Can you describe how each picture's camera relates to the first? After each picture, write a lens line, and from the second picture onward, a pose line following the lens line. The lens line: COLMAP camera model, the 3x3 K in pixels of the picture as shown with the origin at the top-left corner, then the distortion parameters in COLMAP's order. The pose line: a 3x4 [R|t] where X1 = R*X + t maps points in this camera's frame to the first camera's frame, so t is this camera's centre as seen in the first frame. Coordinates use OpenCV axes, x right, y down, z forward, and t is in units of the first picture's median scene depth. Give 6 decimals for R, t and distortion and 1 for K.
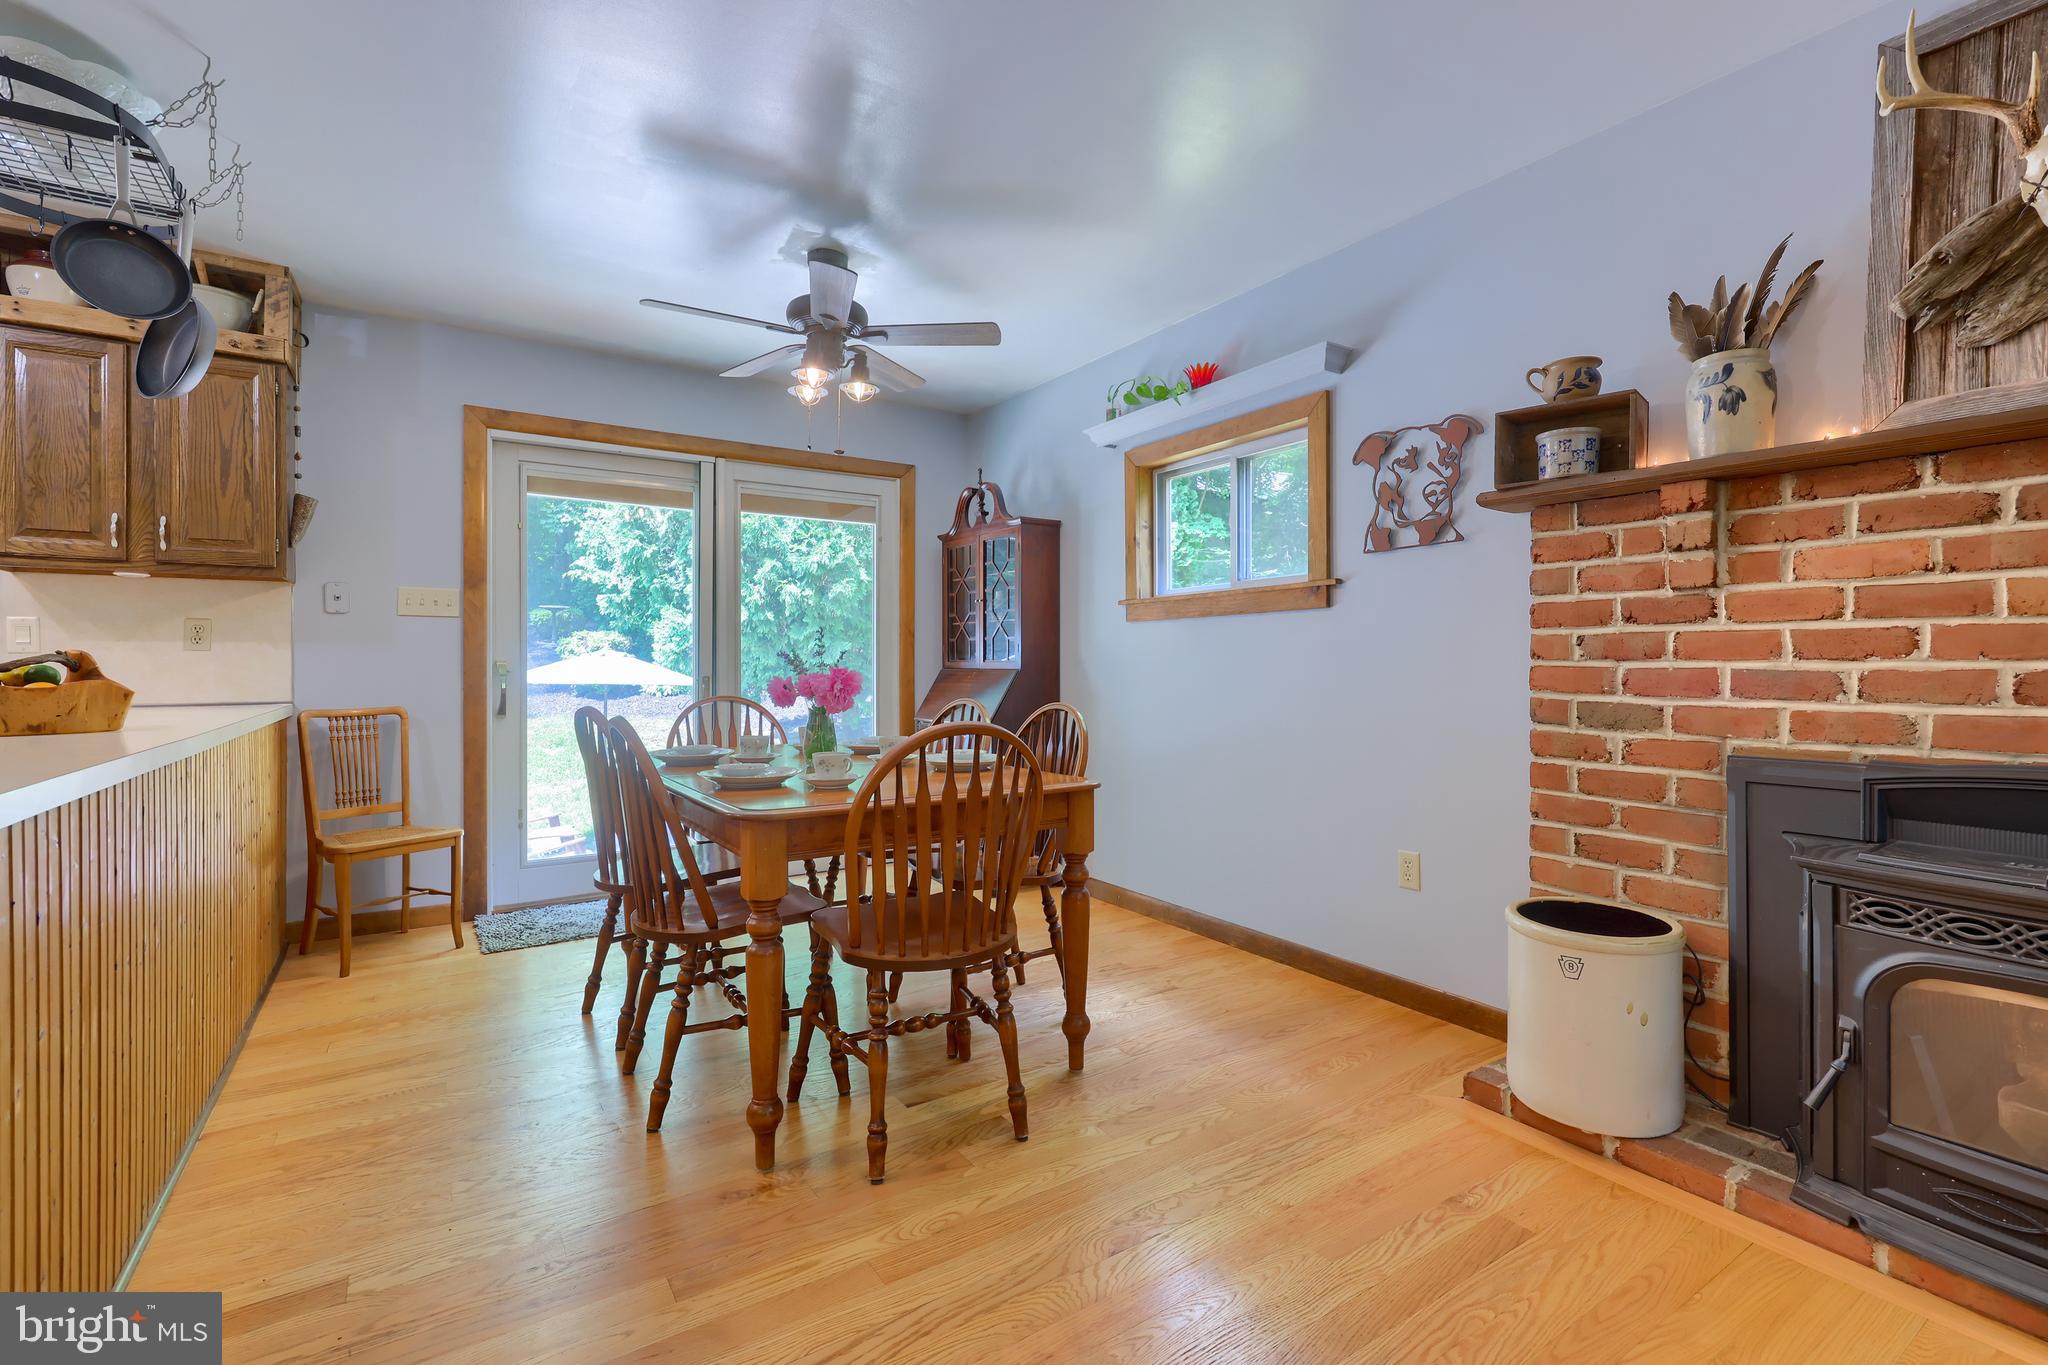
lens RADIAL K [[901.9, 0, 1025.2], [0, 901.9, 664.0], [0, 0, 1]] dist [-0.000119, -0.000311]
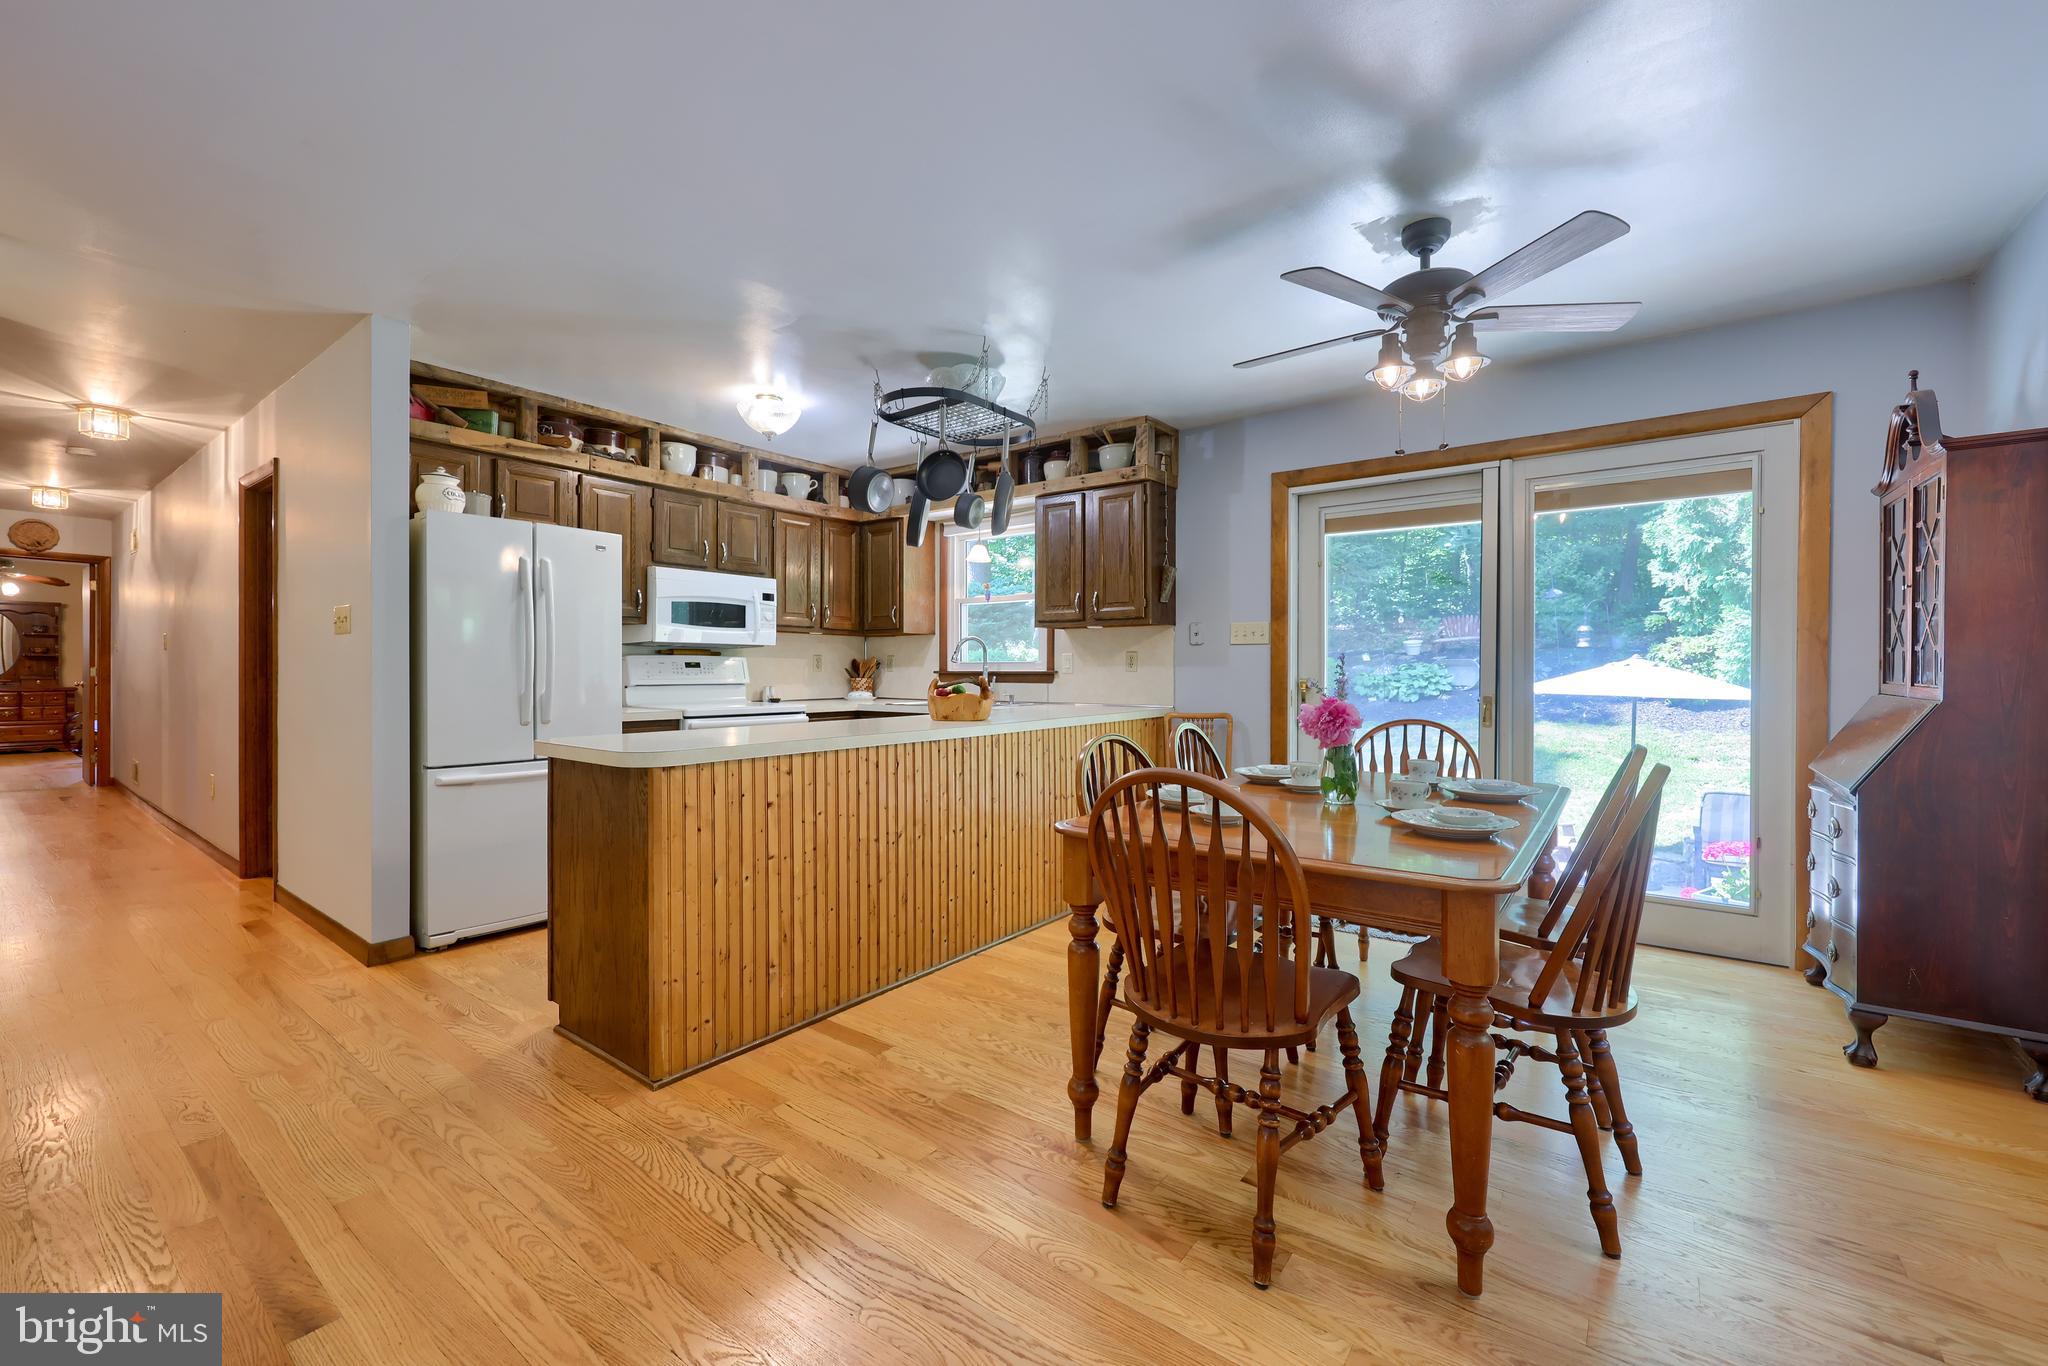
lens RADIAL K [[813.4, 0, 1015.9], [0, 813.4, 679.7], [0, 0, 1]] dist [0.000285, 0.000073]
pose [[0.334843, 0.013005, -0.942184, 0.414278], [0.001418, 0.999897, 0.014306, -0.024023], [0.942273, -0.006126, 0.334790, 0.367527]]
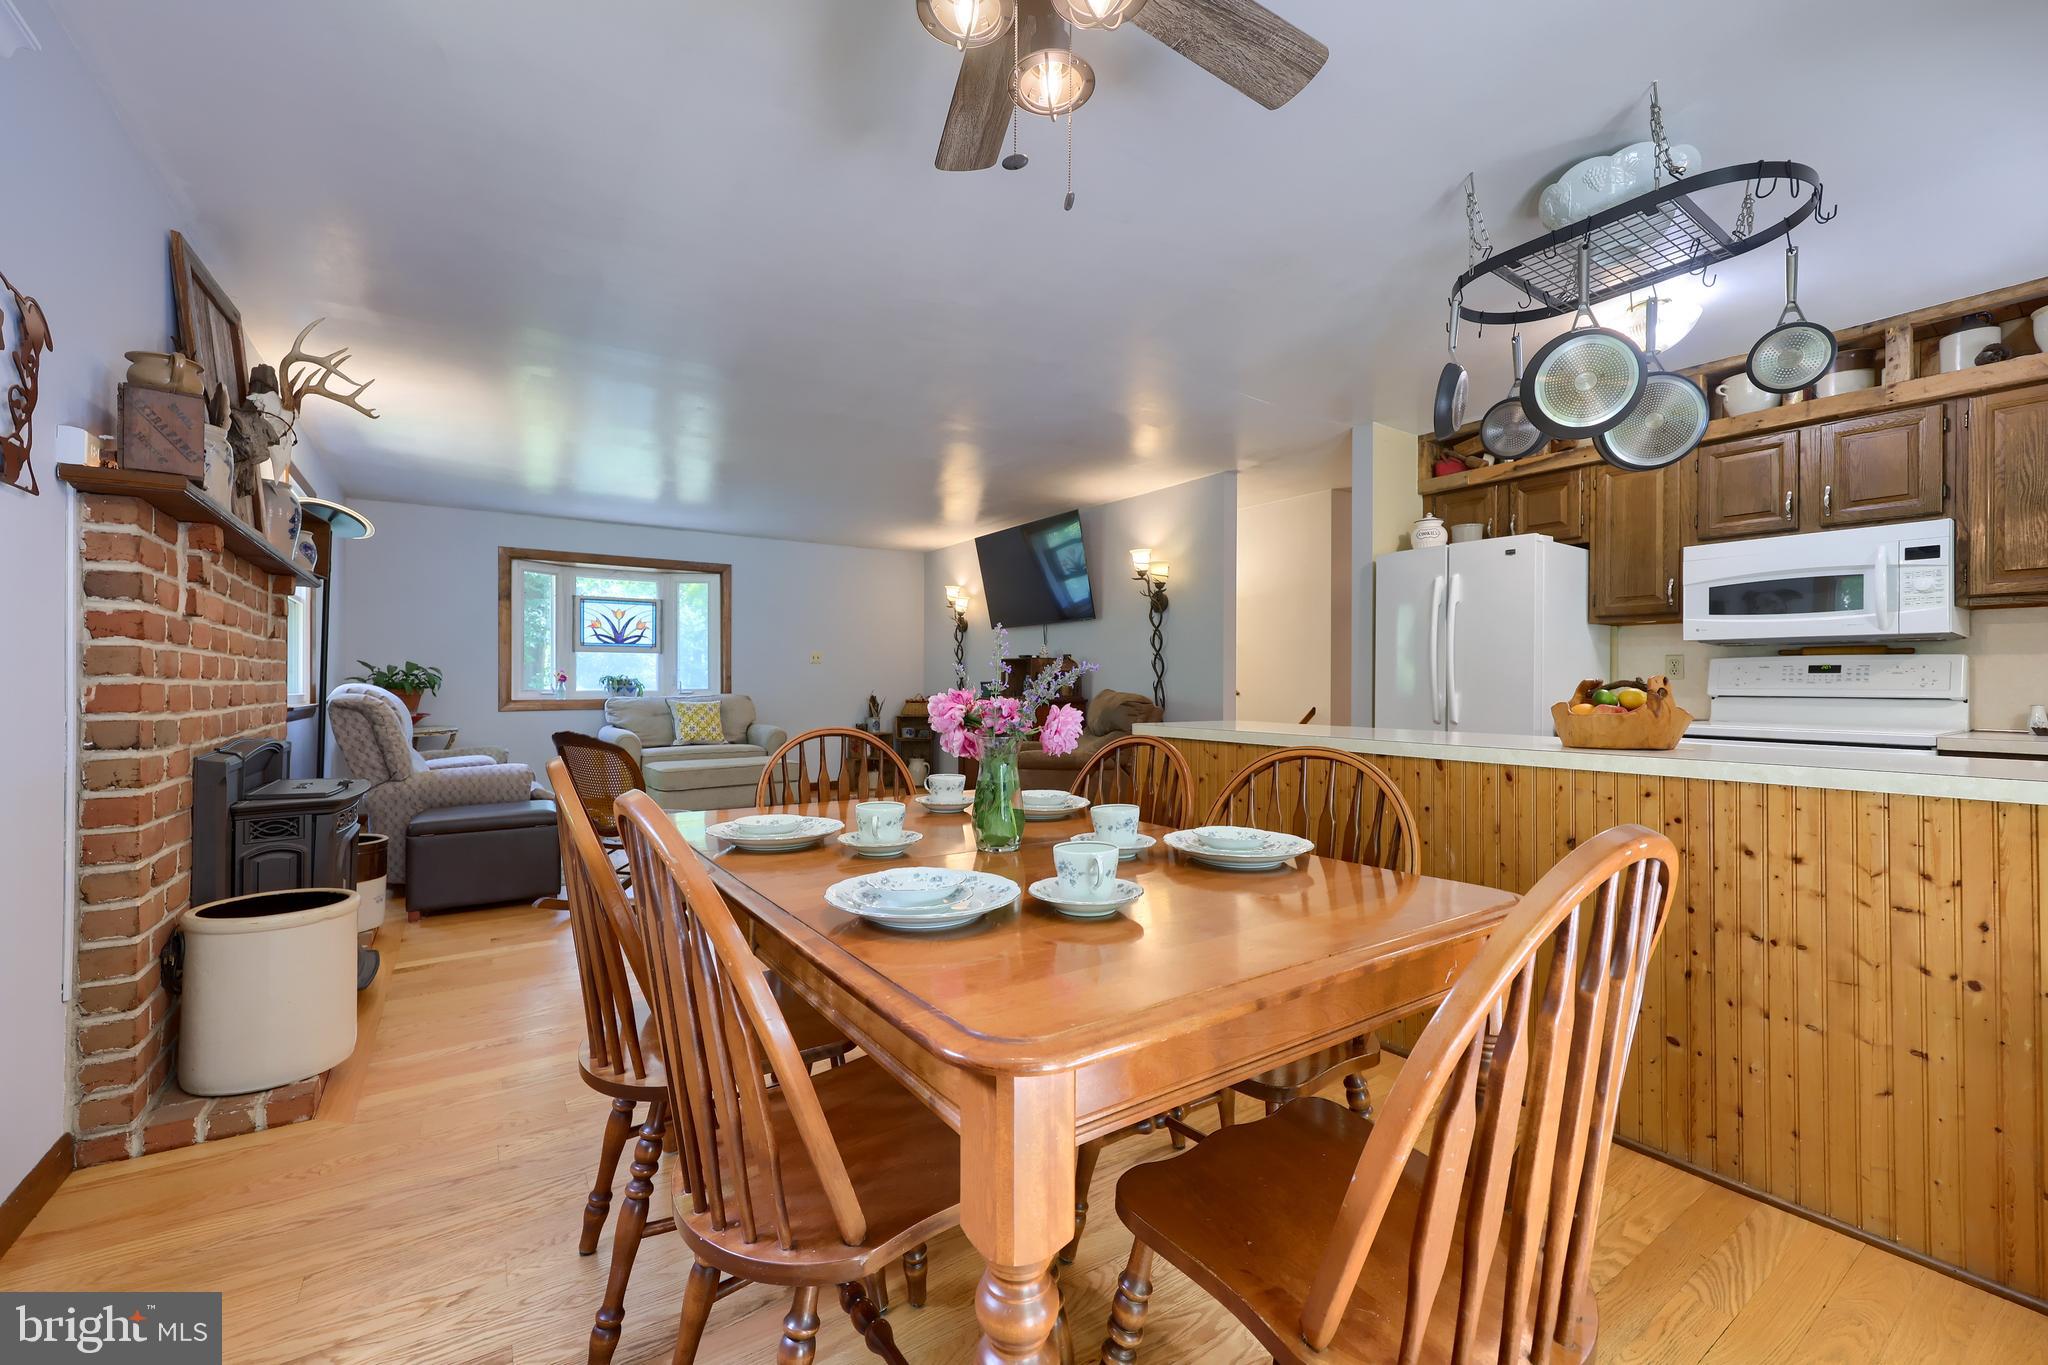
lens RADIAL K [[825.2, 0, 1022.2], [0, 825.2, 681.4], [0, 0, 1]] dist [-0.000451, -0.000097]
pose [[-0.999896, -0.005689, -0.013245, -0.216130], [-0.005605, 0.999964, -0.006370, -0.000579], [0.013280, -0.006295, -0.999892, 1.429029]]
